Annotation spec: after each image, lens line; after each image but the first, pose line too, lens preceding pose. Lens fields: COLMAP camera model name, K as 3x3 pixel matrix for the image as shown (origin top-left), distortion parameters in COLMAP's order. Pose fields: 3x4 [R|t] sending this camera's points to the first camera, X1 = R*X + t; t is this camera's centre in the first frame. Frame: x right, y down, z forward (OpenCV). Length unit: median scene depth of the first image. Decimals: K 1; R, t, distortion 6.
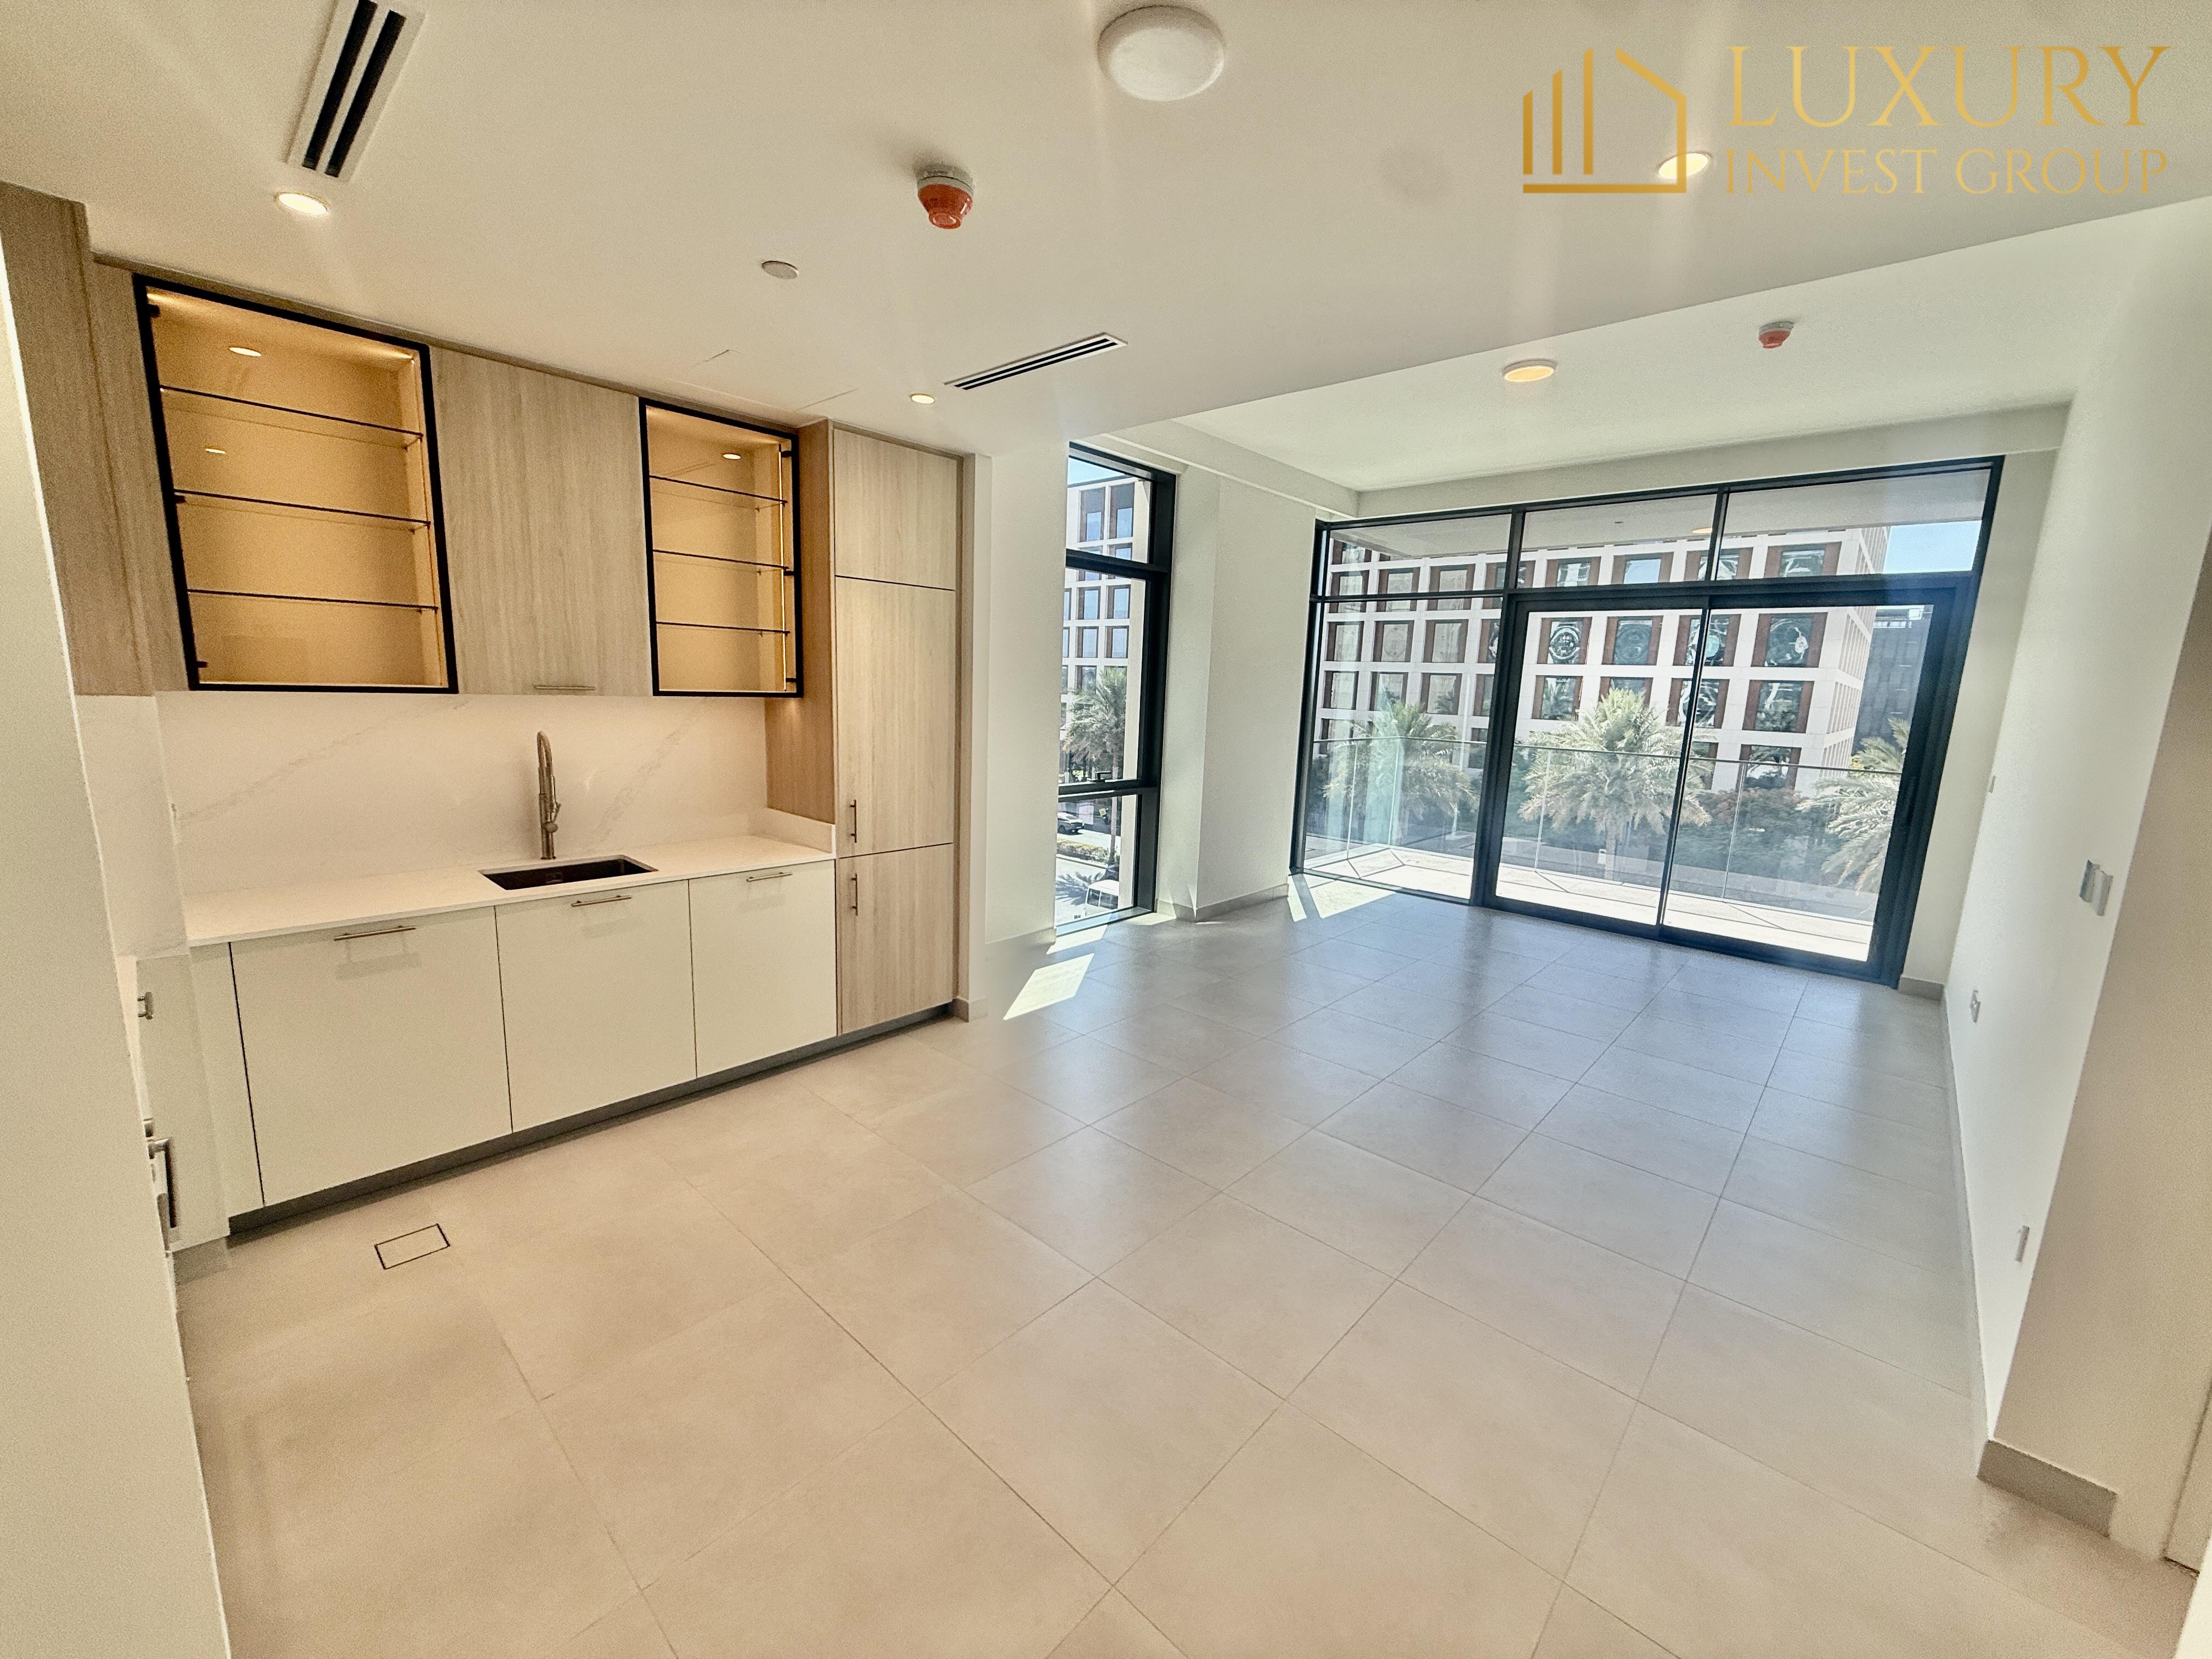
lens RADIAL K [[882.7, 0, 1101.9], [0, 882.7, 833.5], [0, 0, 1]] dist [0.002878, -0.001880]
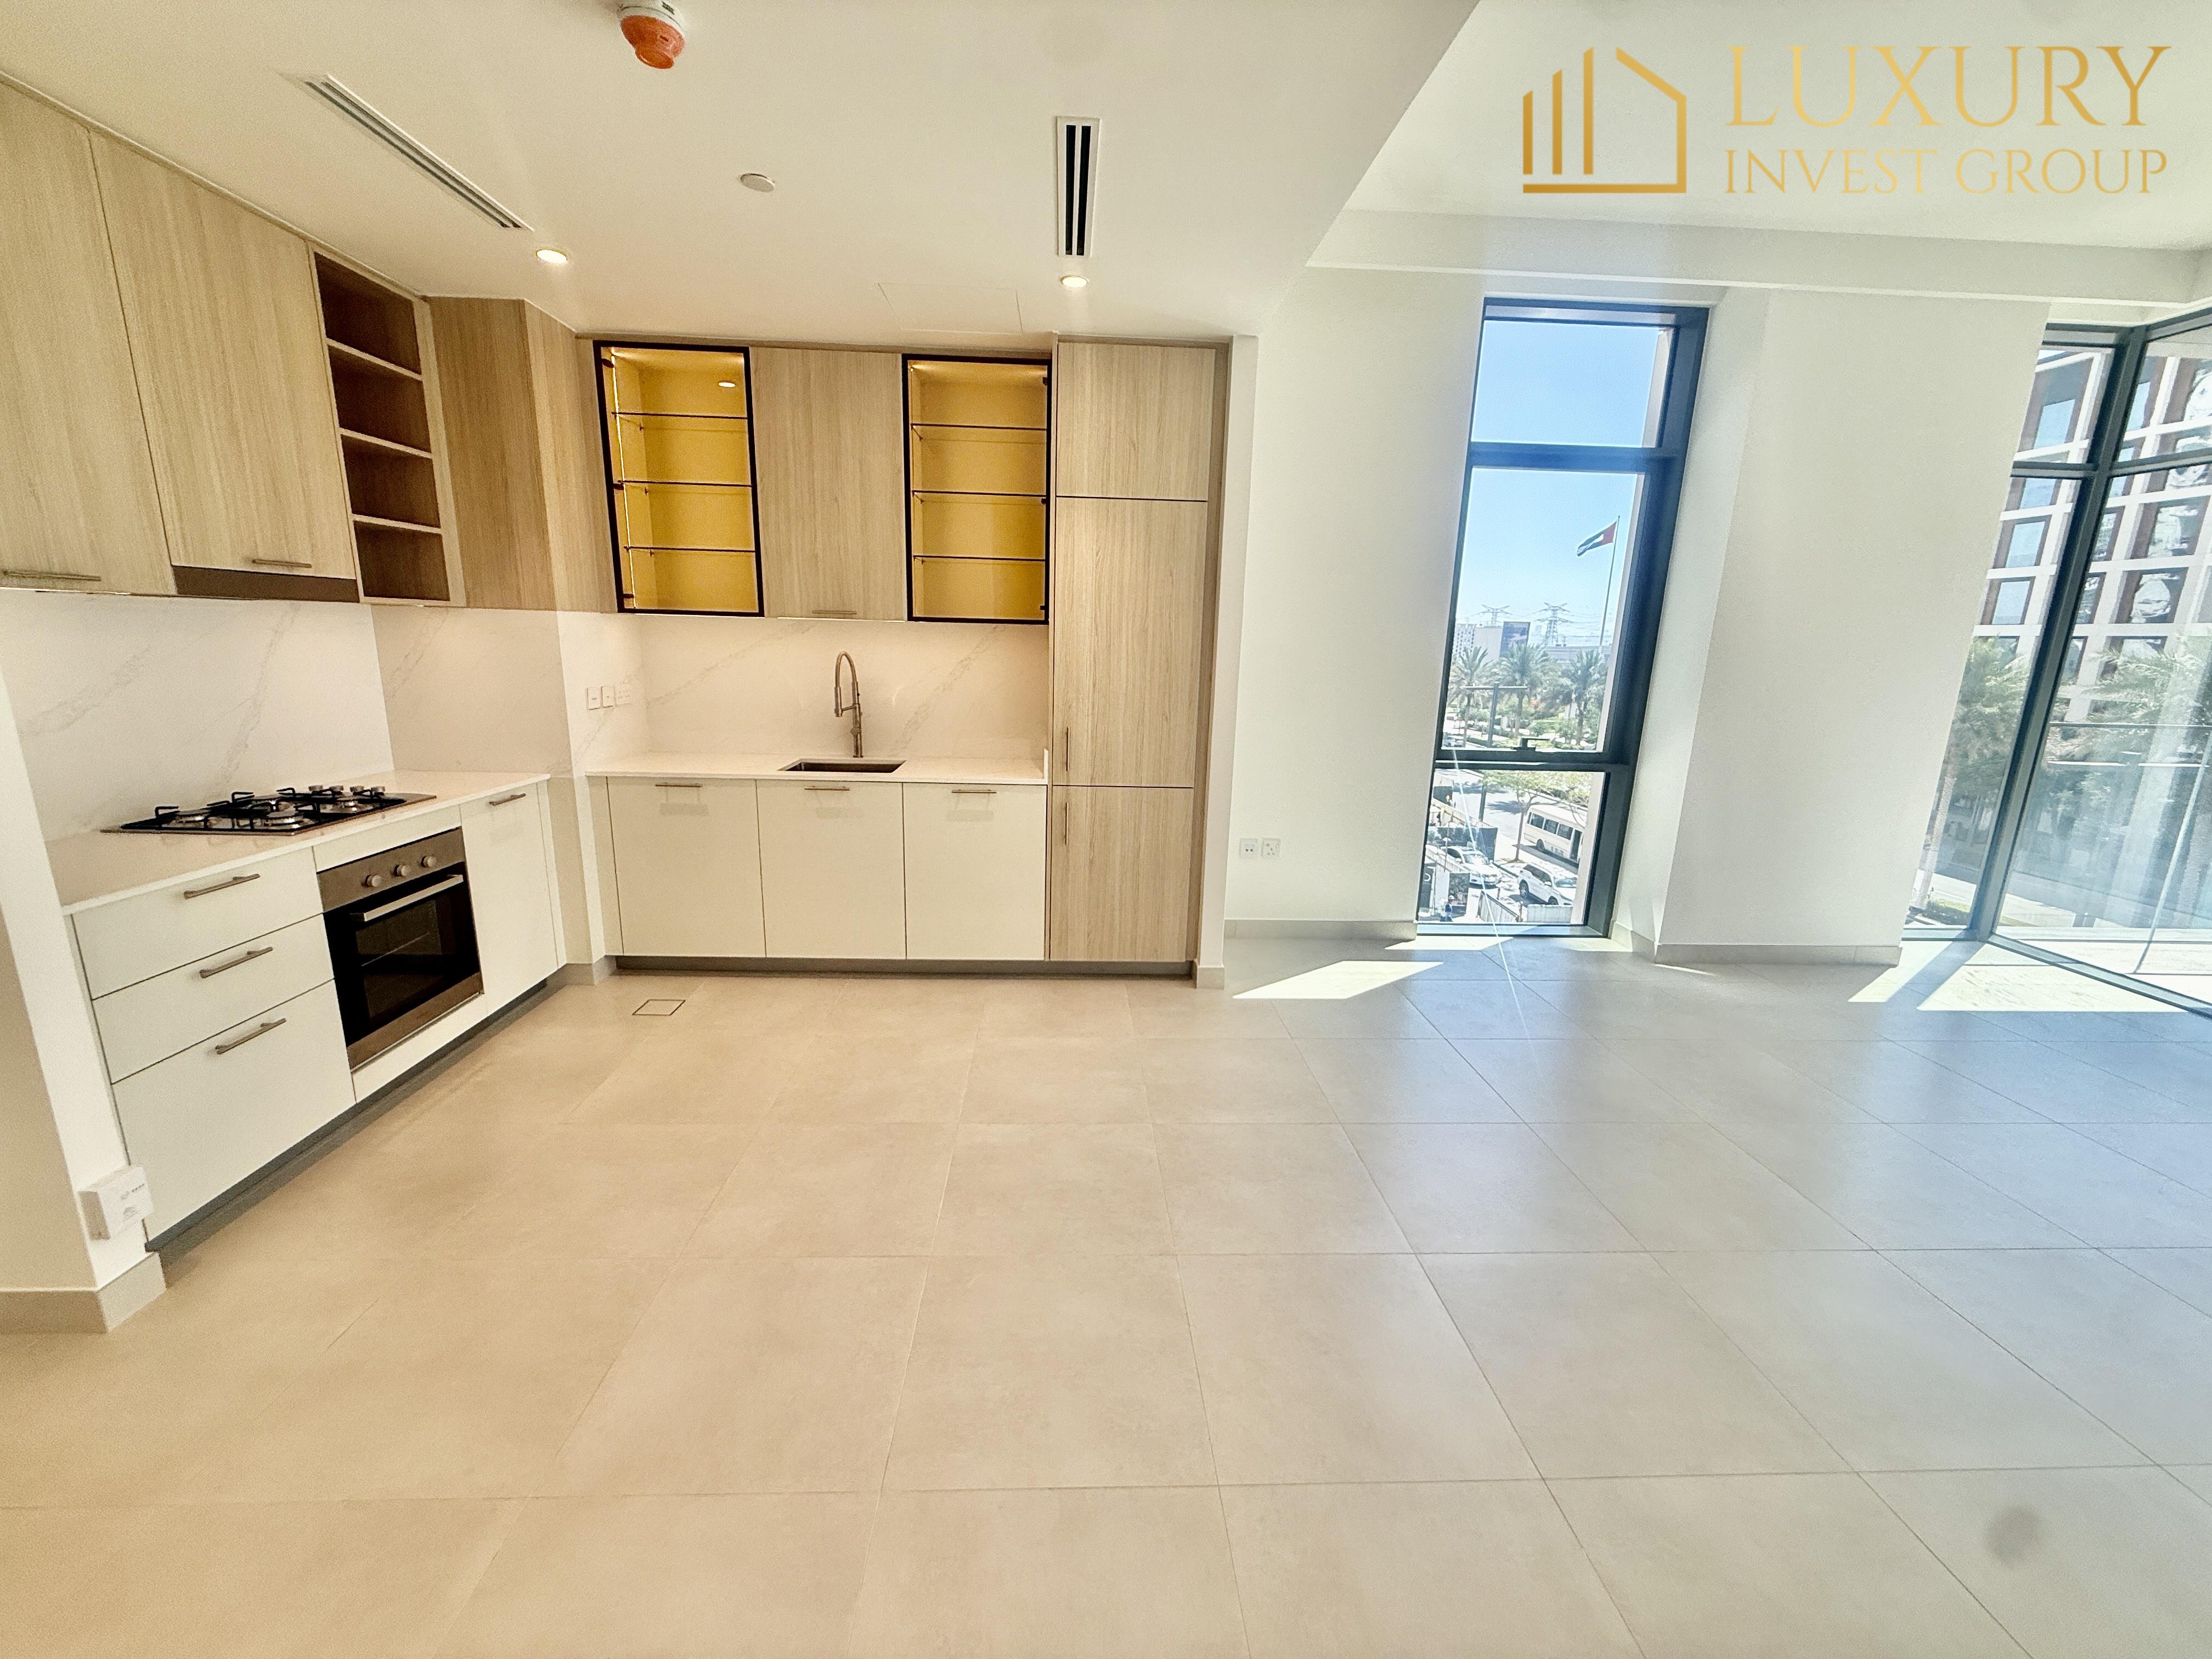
lens RADIAL K [[882.7, 0, 1101.9], [0, 882.7, 833.5], [0, 0, 1]] dist [0.002878, -0.001880]
pose [[0.708876, 0.136465, -0.692006, 0.302059], [-0.120973, 0.990090, 0.071327, 0.003025], [0.694882, 0.033152, 0.718359, 0.217625]]
